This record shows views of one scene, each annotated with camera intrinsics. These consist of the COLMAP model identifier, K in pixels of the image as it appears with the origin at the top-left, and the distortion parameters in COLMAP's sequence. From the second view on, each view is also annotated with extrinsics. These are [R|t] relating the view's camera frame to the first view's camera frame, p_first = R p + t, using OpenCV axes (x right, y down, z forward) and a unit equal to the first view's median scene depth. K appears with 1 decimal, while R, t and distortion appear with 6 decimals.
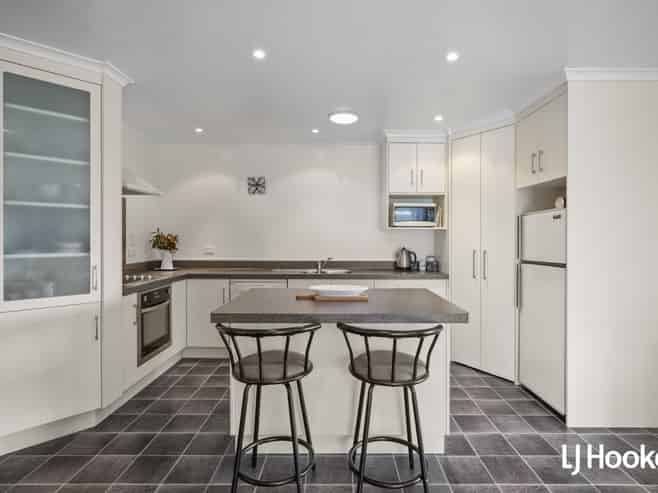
lens RADIAL K [[351.4, 0, 345.3], [0, 351.4, 235.0], [0, 0, 1]] dist [-0.004874, -0.001703]
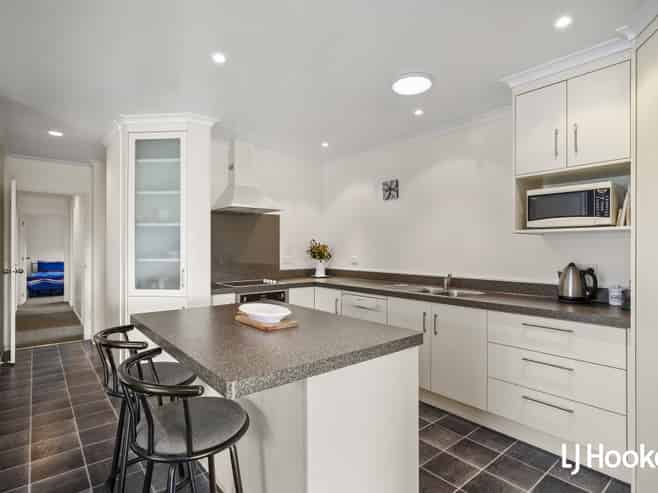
lens RADIAL K [[351.4, 0, 332.6], [0, 351.4, 246.7], [0, 0, 1]] dist [-0.004874, -0.001703]
pose [[0.645697, -0.005904, -0.763571, 0.364923], [0.007718, 0.999969, -0.001206, 0.005324], [0.763555, -0.005114, 0.645723, 0.320541]]
